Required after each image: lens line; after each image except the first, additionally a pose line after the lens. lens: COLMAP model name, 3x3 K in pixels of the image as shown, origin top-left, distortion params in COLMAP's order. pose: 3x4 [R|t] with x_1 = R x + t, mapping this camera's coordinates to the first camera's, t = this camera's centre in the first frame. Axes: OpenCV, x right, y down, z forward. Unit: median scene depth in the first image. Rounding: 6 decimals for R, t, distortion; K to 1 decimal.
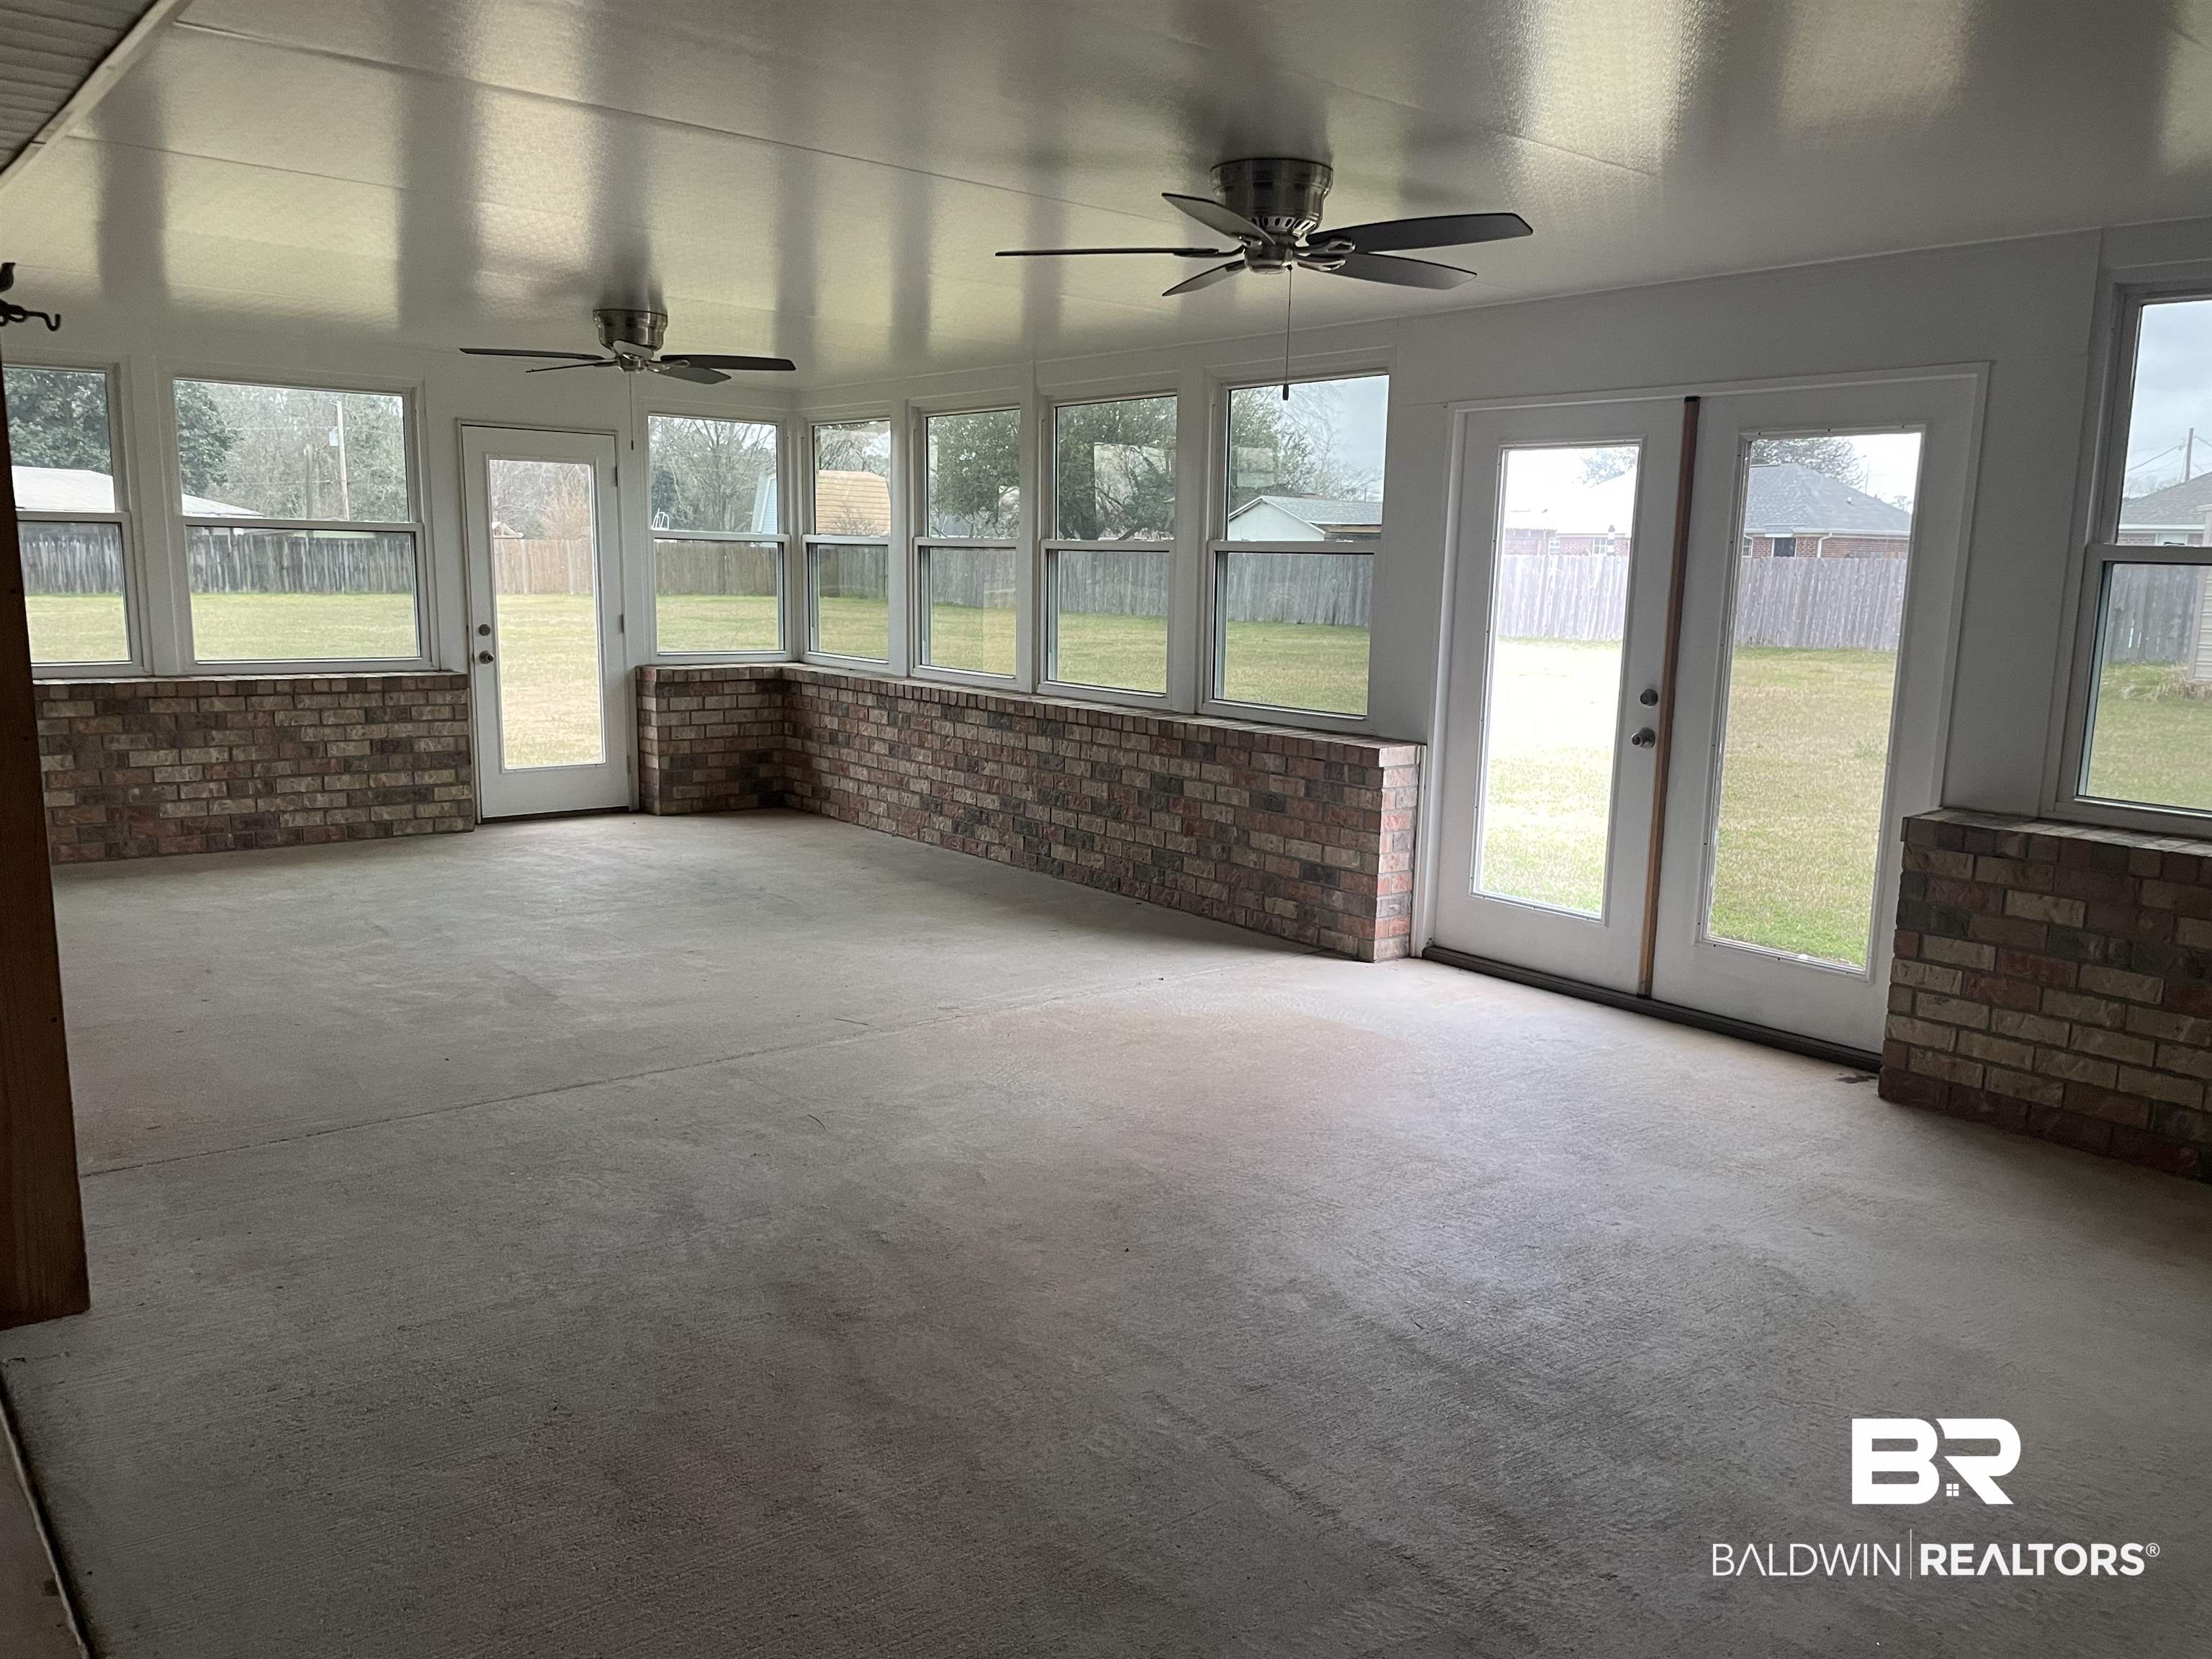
lens RADIAL K [[1683.2, 0, 1106.0], [0, 1683.2, 829.5], [0, 0, 1]] dist [0.104863, -0.122968]
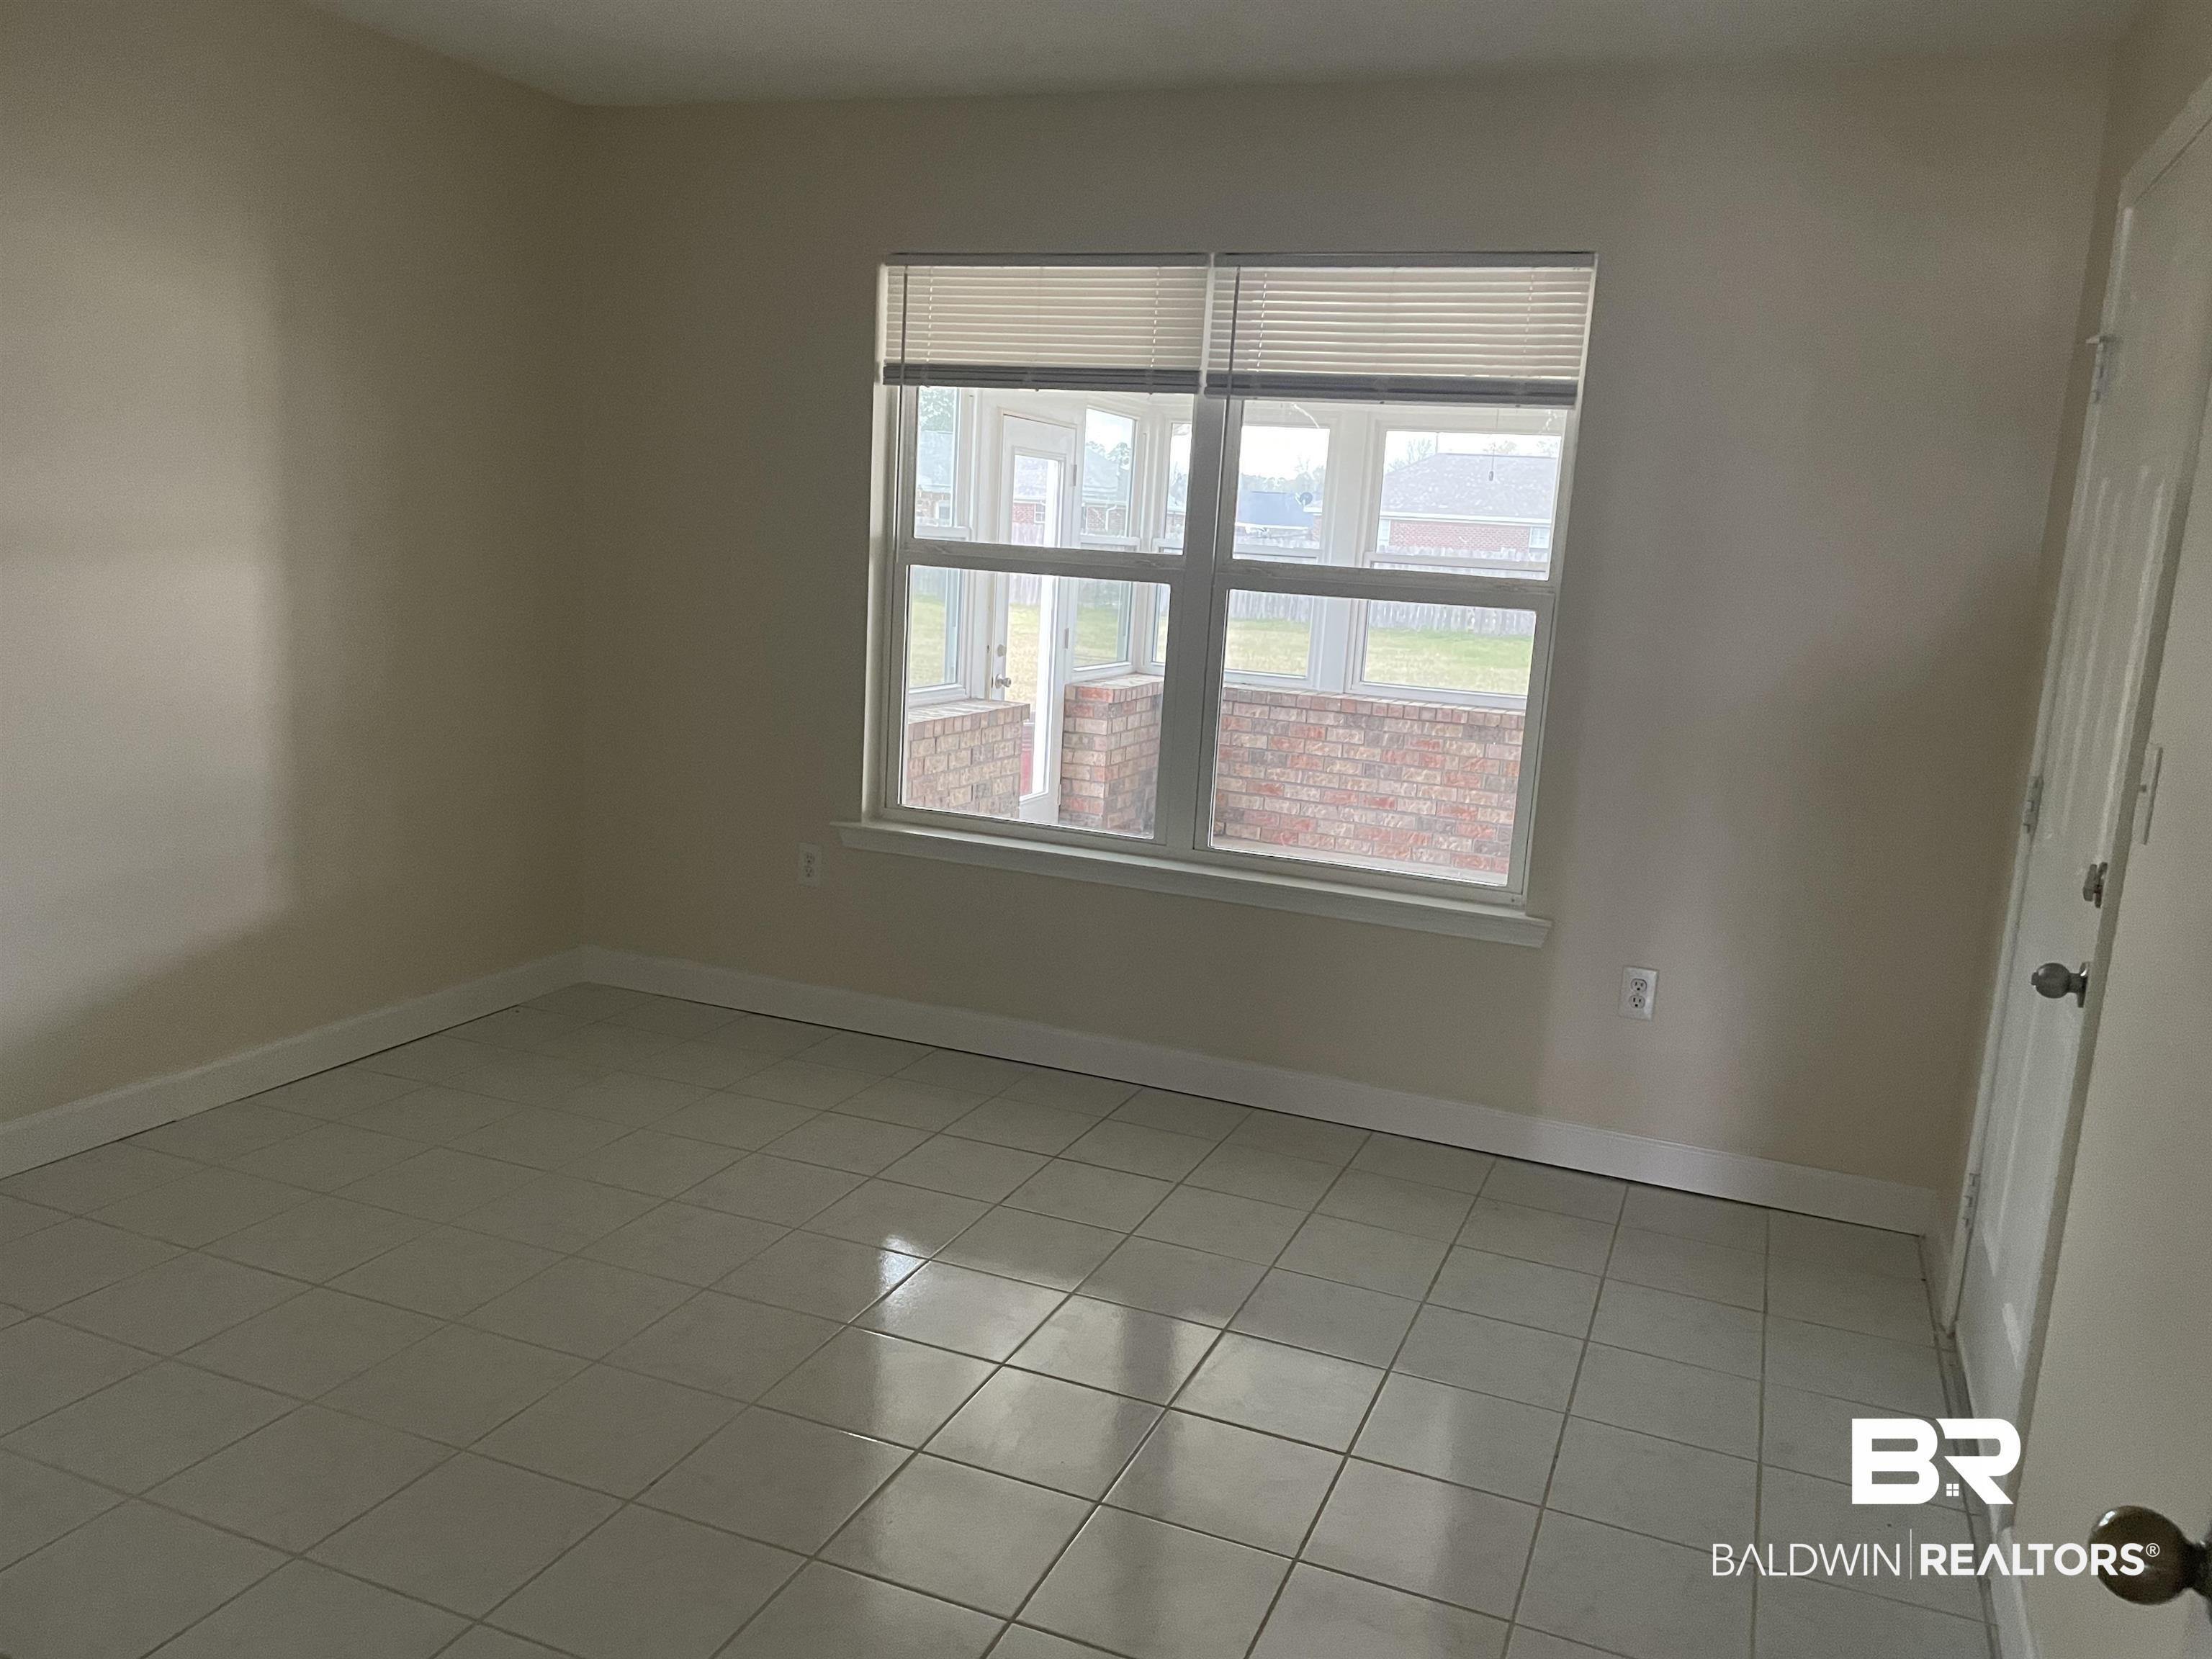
lens RADIAL K [[1683.2, 0, 1106.0], [0, 1683.2, 829.5], [0, 0, 1]] dist [0.104863, -0.122968]
pose [[0.872195, -0.052089, 0.486378, -0.738721], [0.035406, 0.998429, 0.043435, -0.060633], [-0.487876, -0.020664, 0.872668, 0.215510]]
